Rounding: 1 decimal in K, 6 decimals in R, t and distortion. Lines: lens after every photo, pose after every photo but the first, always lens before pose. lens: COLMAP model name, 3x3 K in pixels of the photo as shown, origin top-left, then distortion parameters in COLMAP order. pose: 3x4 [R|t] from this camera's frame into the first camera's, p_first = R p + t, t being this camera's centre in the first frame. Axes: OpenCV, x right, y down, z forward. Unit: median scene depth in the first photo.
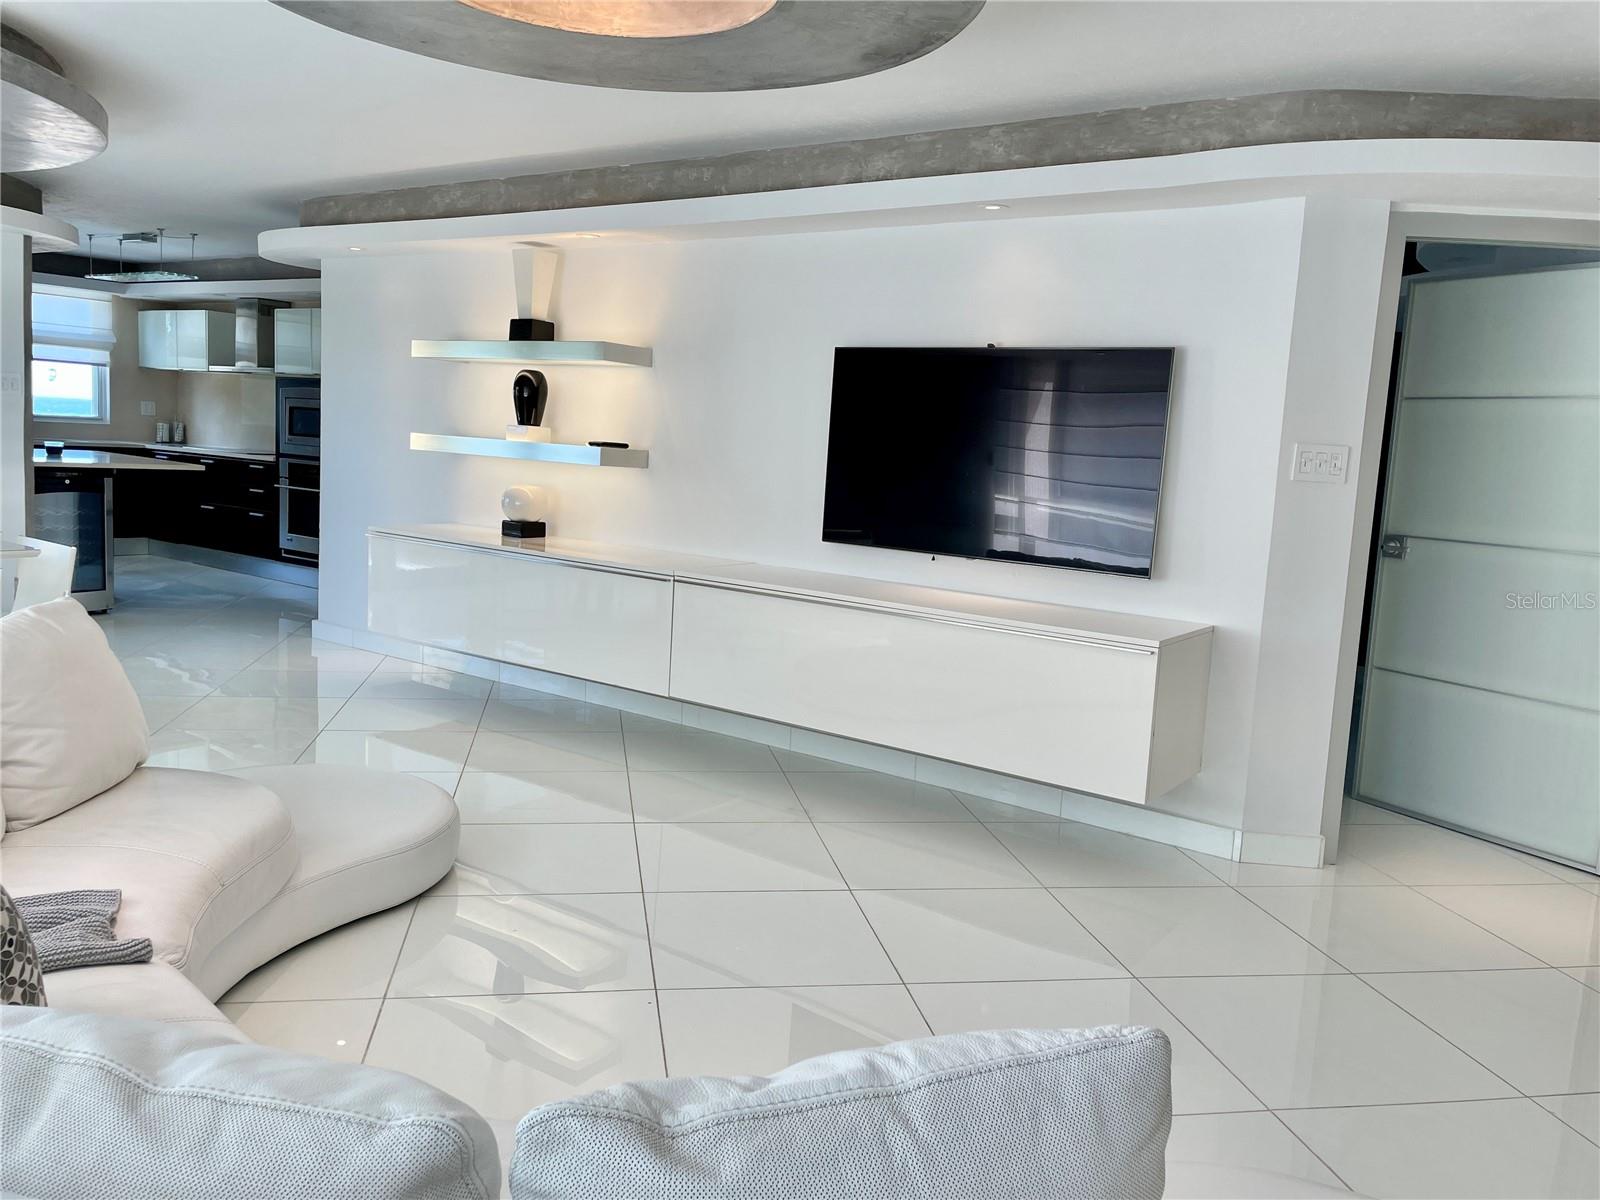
lens RADIAL K [[1211.8, 0, 796.1], [0, 1211.8, 592.4], [0, 0, 1]] dist [0.002674, 0.003467]
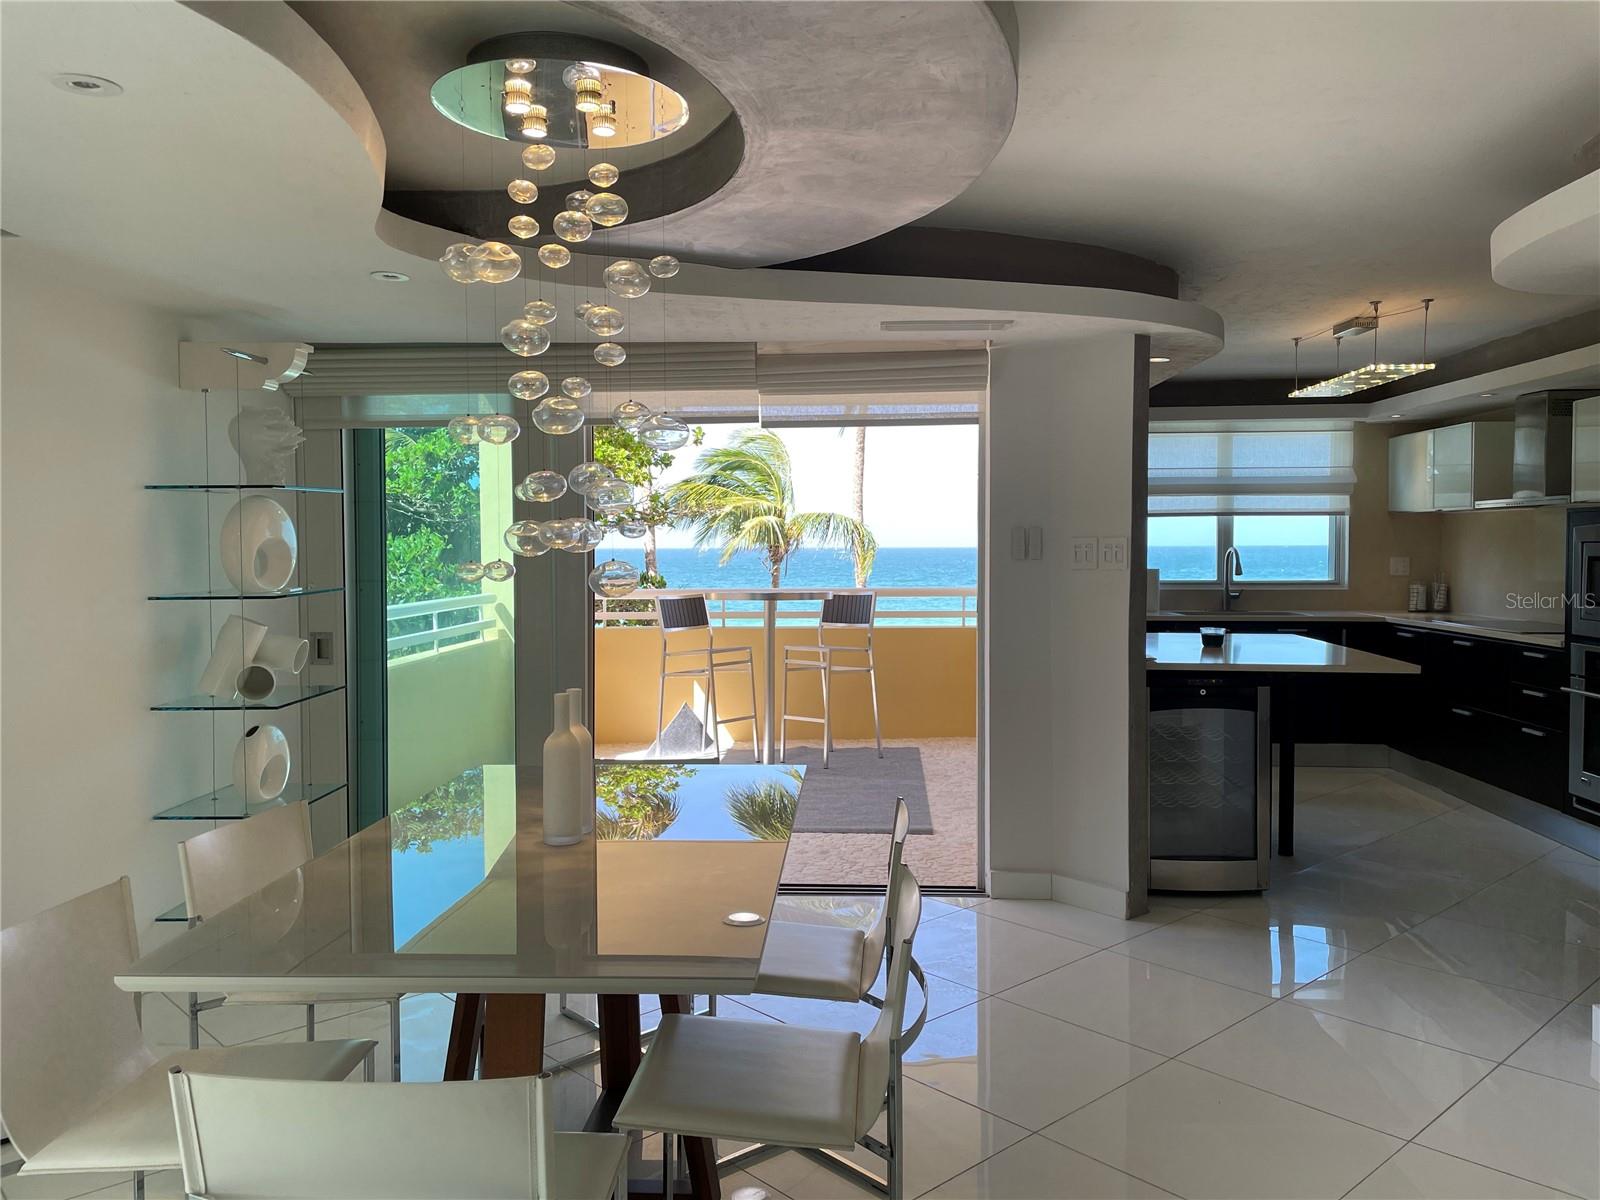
lens RADIAL K [[1211.8, 0, 796.1], [0, 1211.8, 592.4], [0, 0, 1]] dist [0.002674, 0.003467]
pose [[0.523736, -0.028894, -0.851391, -0.103848], [-0.070039, 0.994581, -0.076838, -0.056458], [0.848997, 0.099874, 0.518874, 0.325578]]
